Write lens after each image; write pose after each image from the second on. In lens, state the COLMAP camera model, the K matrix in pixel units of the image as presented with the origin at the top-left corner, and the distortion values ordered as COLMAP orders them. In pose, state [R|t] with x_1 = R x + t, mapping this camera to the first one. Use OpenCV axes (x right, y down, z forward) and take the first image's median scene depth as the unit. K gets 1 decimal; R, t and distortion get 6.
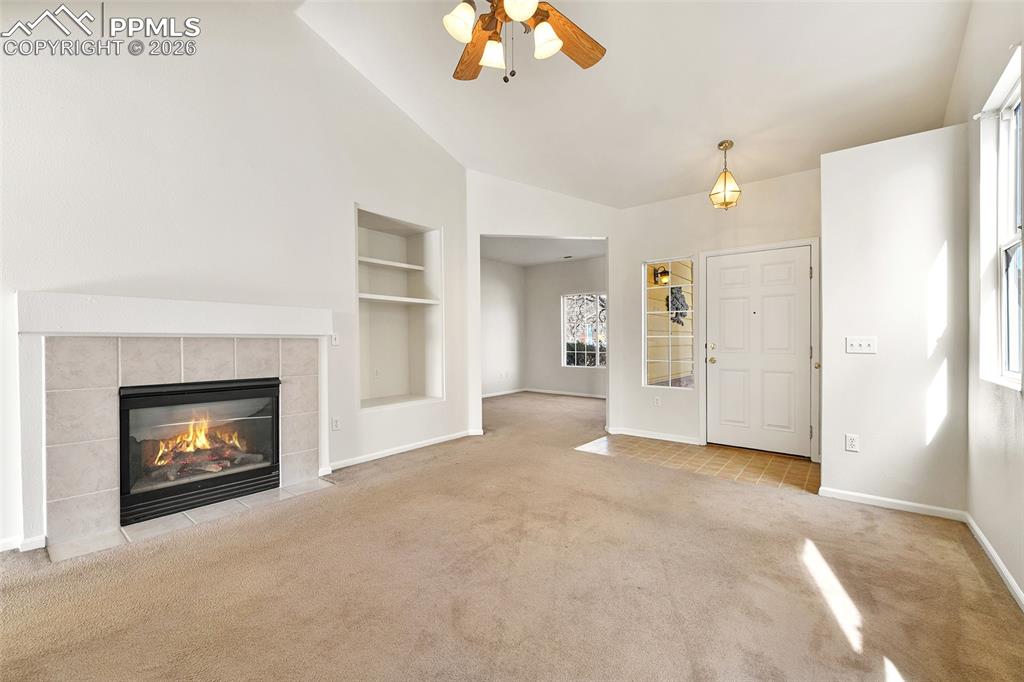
lens RADIAL K [[424.3, 0, 510.5], [0, 424.3, 342.6], [0, 0, 1]] dist [-0.001955, -0.000158]
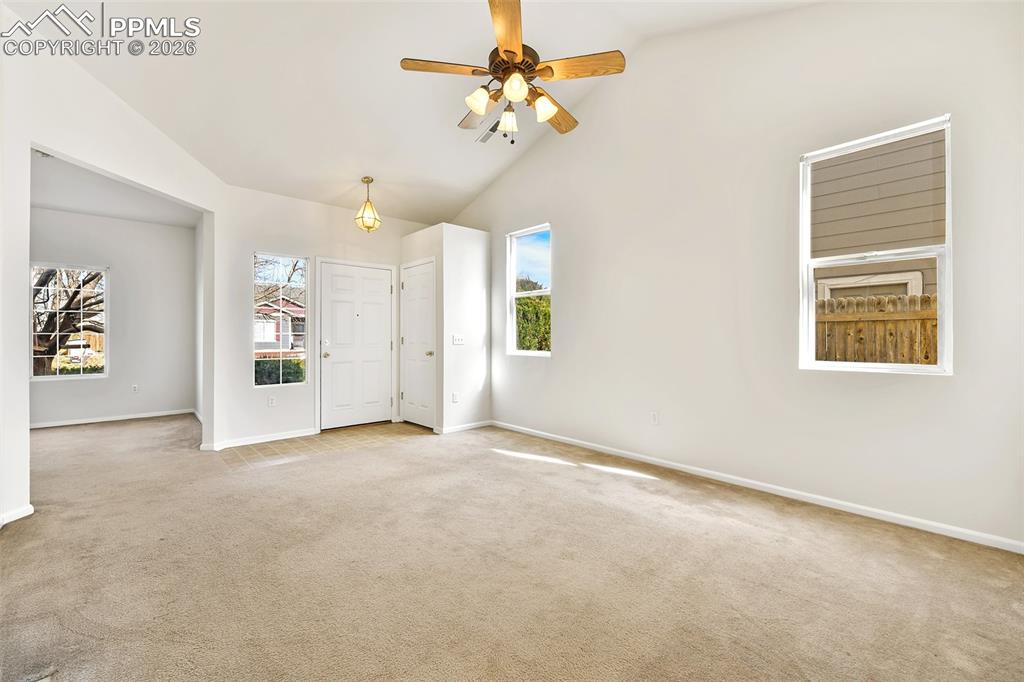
lens RADIAL K [[424.3, 0, 513.7], [0, 424.3, 331.4], [0, 0, 1]] dist [-0.001955, -0.000158]
pose [[0.146776, 0.010933, 0.989109, -0.787842], [0.008614, 0.999887, -0.012330, -0.004607], [-0.989132, 0.010330, 0.146666, 0.478441]]
